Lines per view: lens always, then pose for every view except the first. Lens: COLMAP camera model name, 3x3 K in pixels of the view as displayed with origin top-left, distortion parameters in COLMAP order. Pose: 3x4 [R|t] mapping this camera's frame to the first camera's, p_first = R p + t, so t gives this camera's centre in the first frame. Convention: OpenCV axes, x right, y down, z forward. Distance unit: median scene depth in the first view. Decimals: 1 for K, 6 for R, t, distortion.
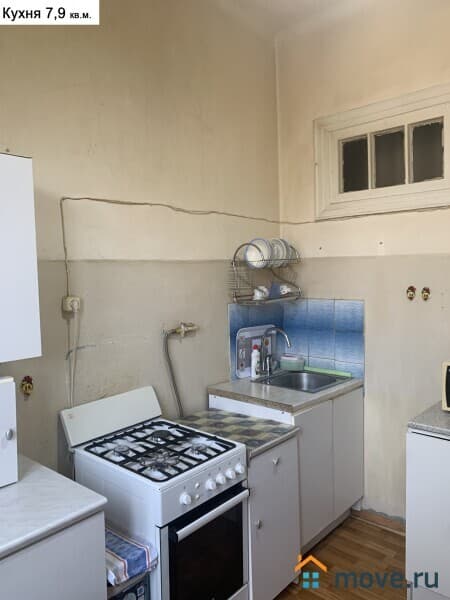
lens RADIAL K [[448.8, 0, 225.0], [0, 448.8, 300.0], [0, 0, 1]] dist [0.072722, -0.106423]
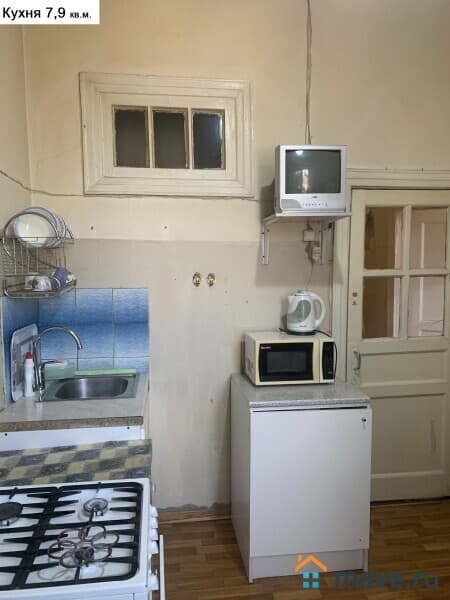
lens RADIAL K [[454.2, 0, 225.0], [0, 454.2, 300.0], [0, 0, 1]] dist [0.015217, 0.000565]
pose [[0.656214, -0.044174, 0.753281, -0.288448], [0.035120, 0.998991, 0.027989, 0.004679], [-0.753757, 0.008088, 0.657103, 0.269640]]
